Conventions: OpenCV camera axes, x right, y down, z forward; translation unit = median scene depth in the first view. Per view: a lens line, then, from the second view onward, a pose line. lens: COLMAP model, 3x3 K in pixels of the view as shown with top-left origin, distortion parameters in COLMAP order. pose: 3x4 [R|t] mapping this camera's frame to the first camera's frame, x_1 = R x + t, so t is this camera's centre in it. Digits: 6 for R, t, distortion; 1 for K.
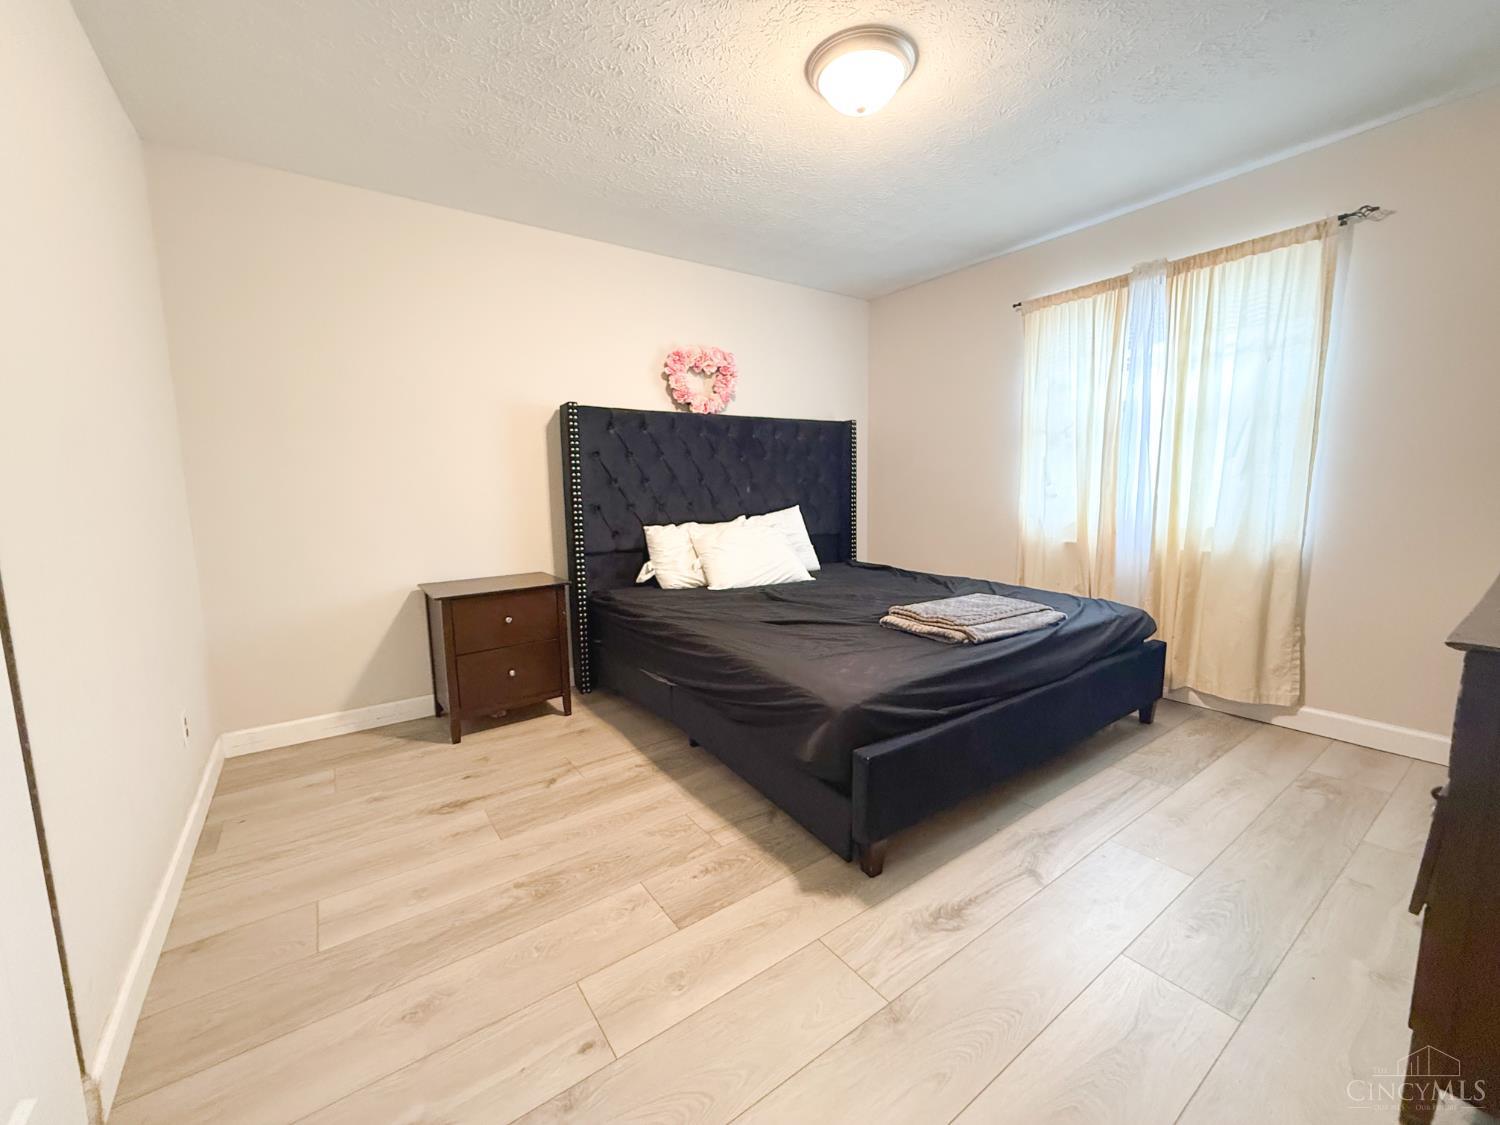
lens RADIAL K [[611.7, 0, 761.5], [0, 611.7, 565.3], [0, 0, 1]] dist [0.001058, -0.000220]
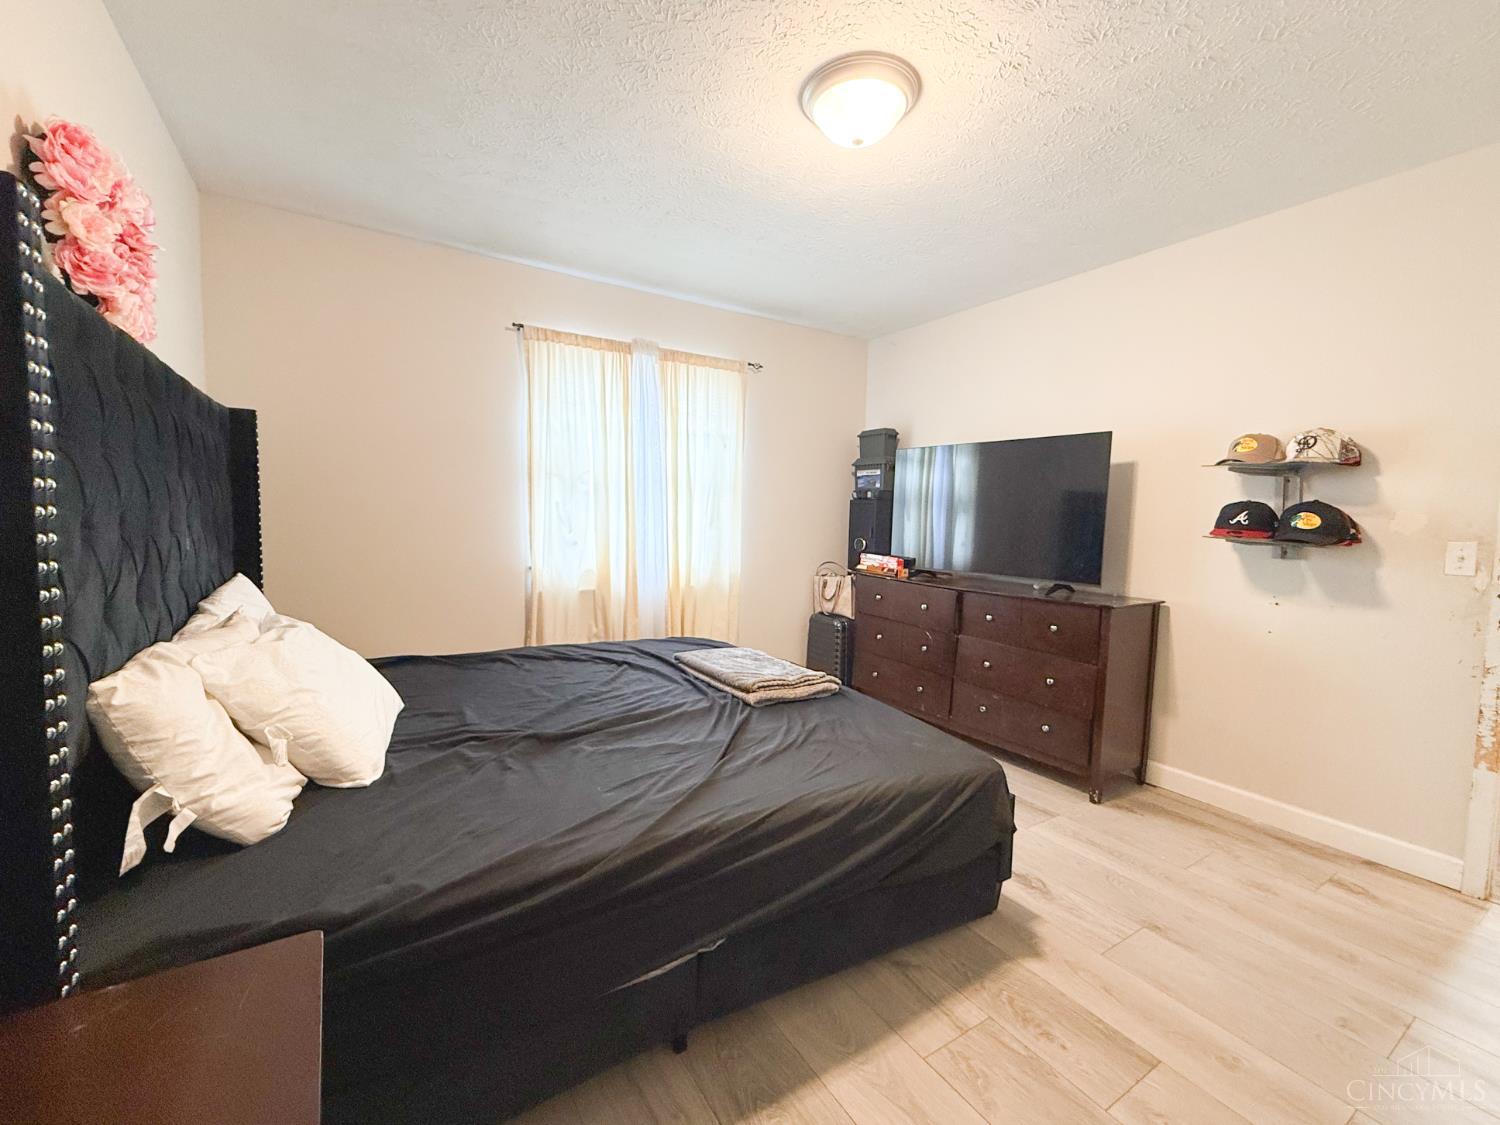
lens RADIAL K [[611.7, 0, 761.5], [0, 611.7, 565.3], [0, 0, 1]] dist [0.001058, -0.000220]
pose [[0.070314, -0.060166, 0.995709, -0.587967], [0.108961, 0.992670, 0.052288, -0.127547], [-0.991556, 0.104816, 0.076354, 0.837367]]
